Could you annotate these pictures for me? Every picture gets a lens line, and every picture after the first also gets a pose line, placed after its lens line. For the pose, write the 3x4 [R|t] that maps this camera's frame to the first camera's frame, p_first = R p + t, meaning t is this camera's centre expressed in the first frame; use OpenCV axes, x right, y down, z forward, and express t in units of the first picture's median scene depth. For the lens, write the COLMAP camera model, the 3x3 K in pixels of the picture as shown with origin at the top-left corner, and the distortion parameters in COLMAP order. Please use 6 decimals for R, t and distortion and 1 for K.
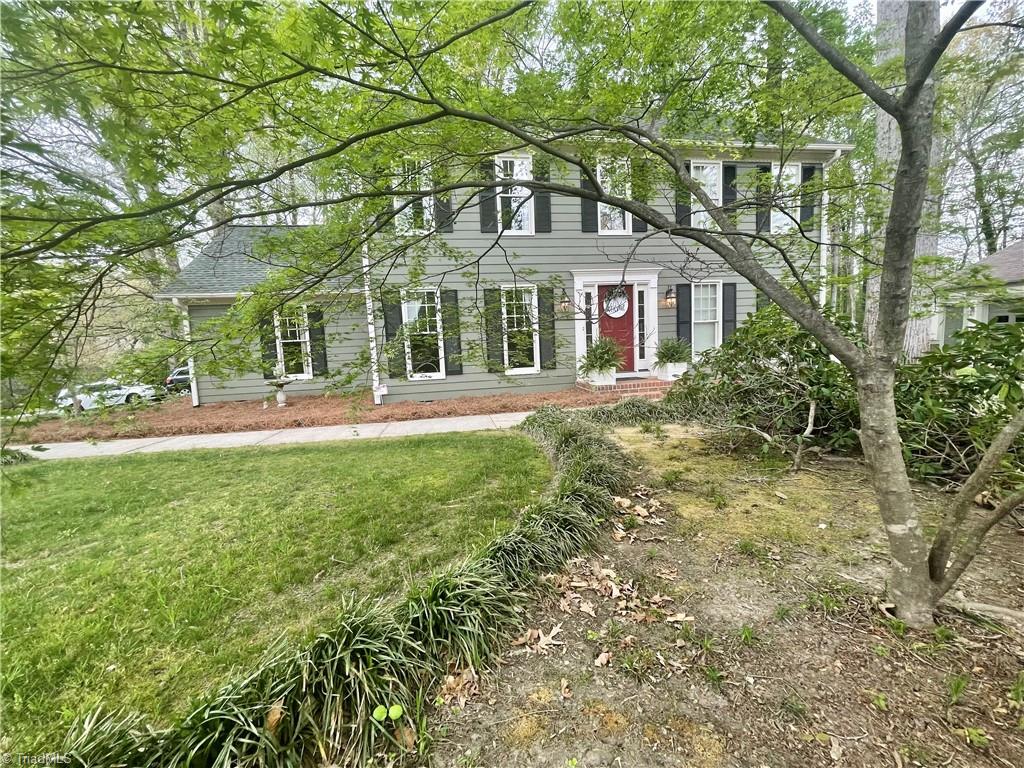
lens RADIAL K [[415.0, 0, 508.3], [0, 415.0, 382.5], [0, 0, 1]] dist [-0.003102, -0.000628]
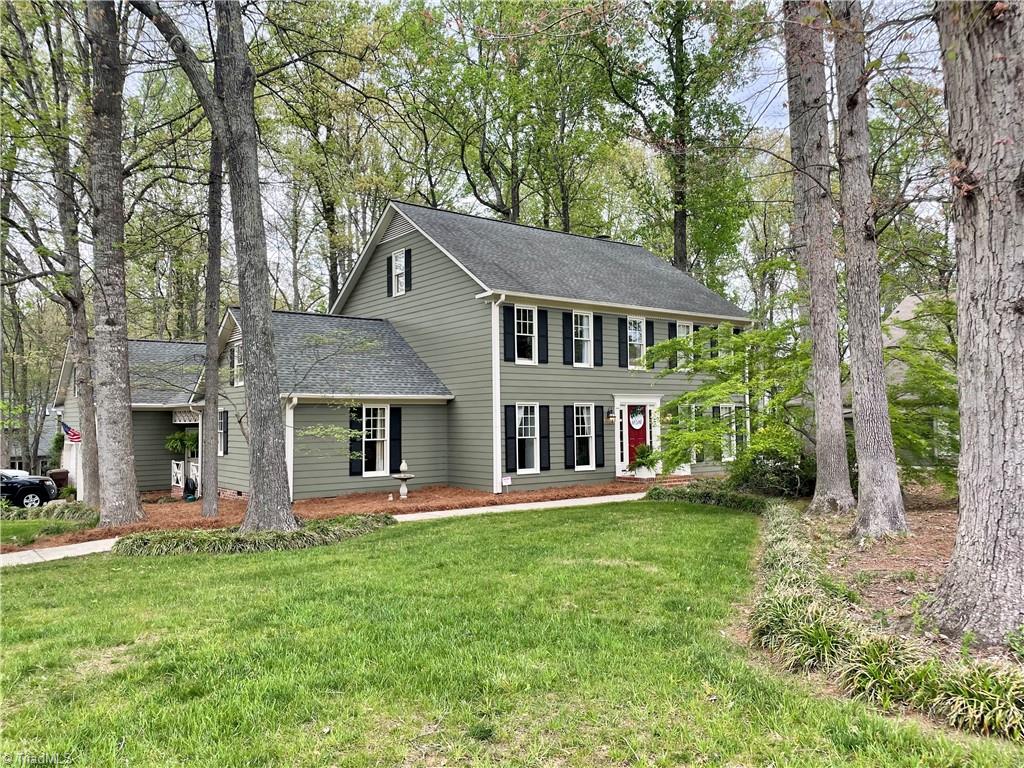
lens RADIAL K [[781.4, 0, 518.0], [0, 781.4, 377.9], [0, 0, 1]] dist [0.029895, -0.003703]
pose [[0.878506, 0.062561, 0.473617, -1.319593], [0.021786, 0.985111, -0.170535, 0.106420], [-0.477234, 0.160134, 0.864063, -1.056320]]
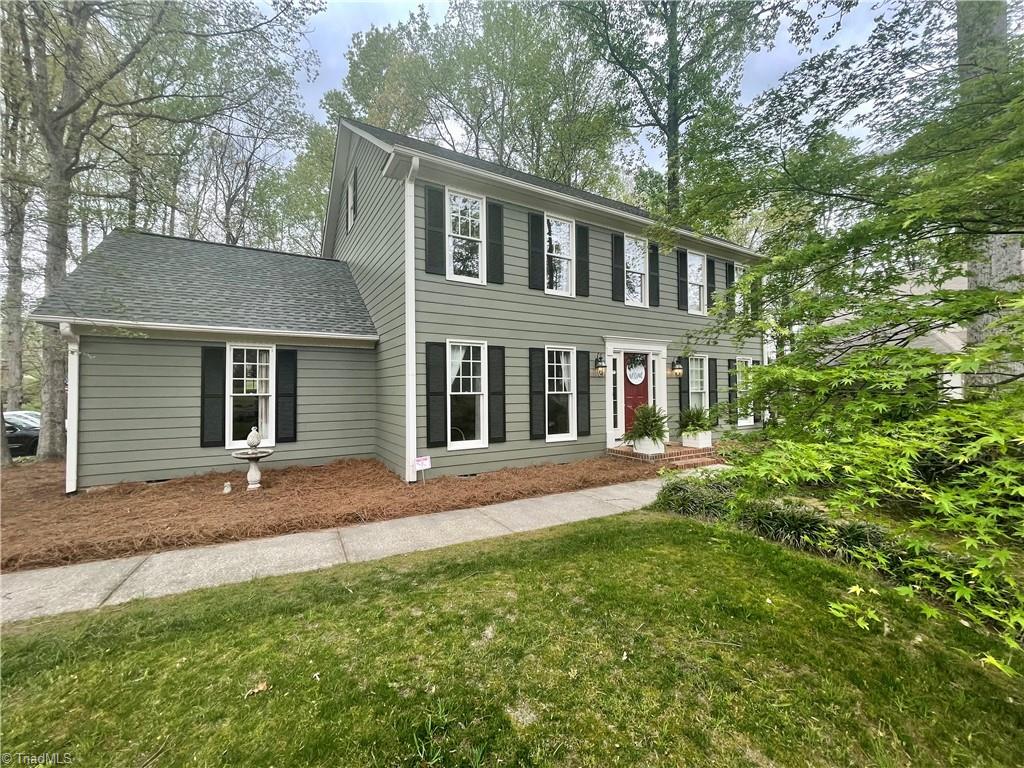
lens RADIAL K [[415.0, 0, 508.5], [0, 415.0, 379.0], [0, 0, 1]] dist [-0.003102, -0.000628]
pose [[0.932600, 0.049783, 0.357462, -0.407903], [0.000672, 0.990200, -0.139654, -0.027982], [-0.360912, 0.130482, 0.923427, 0.172927]]
